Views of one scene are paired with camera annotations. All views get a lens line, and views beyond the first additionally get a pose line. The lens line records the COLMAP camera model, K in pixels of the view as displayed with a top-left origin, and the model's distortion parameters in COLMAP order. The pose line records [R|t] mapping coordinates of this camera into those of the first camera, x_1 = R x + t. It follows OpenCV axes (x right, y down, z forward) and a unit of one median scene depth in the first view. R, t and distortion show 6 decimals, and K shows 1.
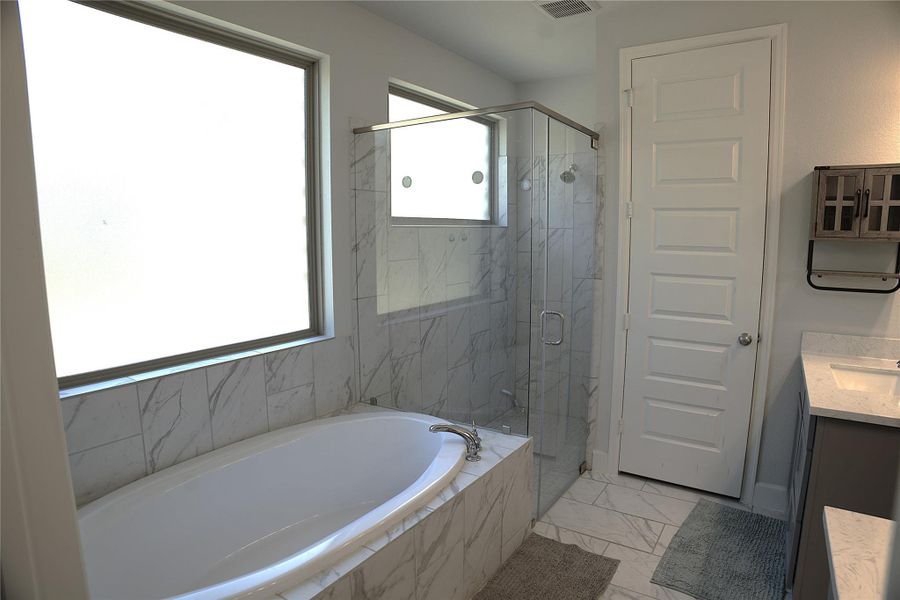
lens RADIAL K [[535.7, 0, 450.0], [0, 535.7, 300.0], [0, 0, 1]] dist [-0.179336, 0.084205]
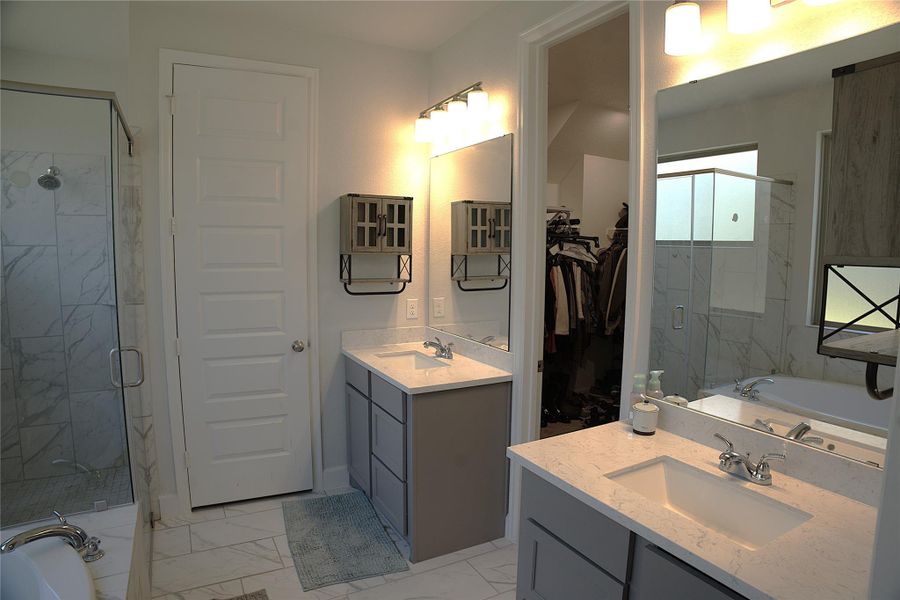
lens RADIAL K [[520.9, 0, 452.5], [0, 520.9, 304.6], [0, 0, 1]] dist [-0.175473, 0.074456]
pose [[0.456655, -0.082239, 0.885834, -0.241814], [0.101088, 0.994066, 0.040175, -0.022502], [-0.883882, 0.071201, 0.462259, 0.189990]]
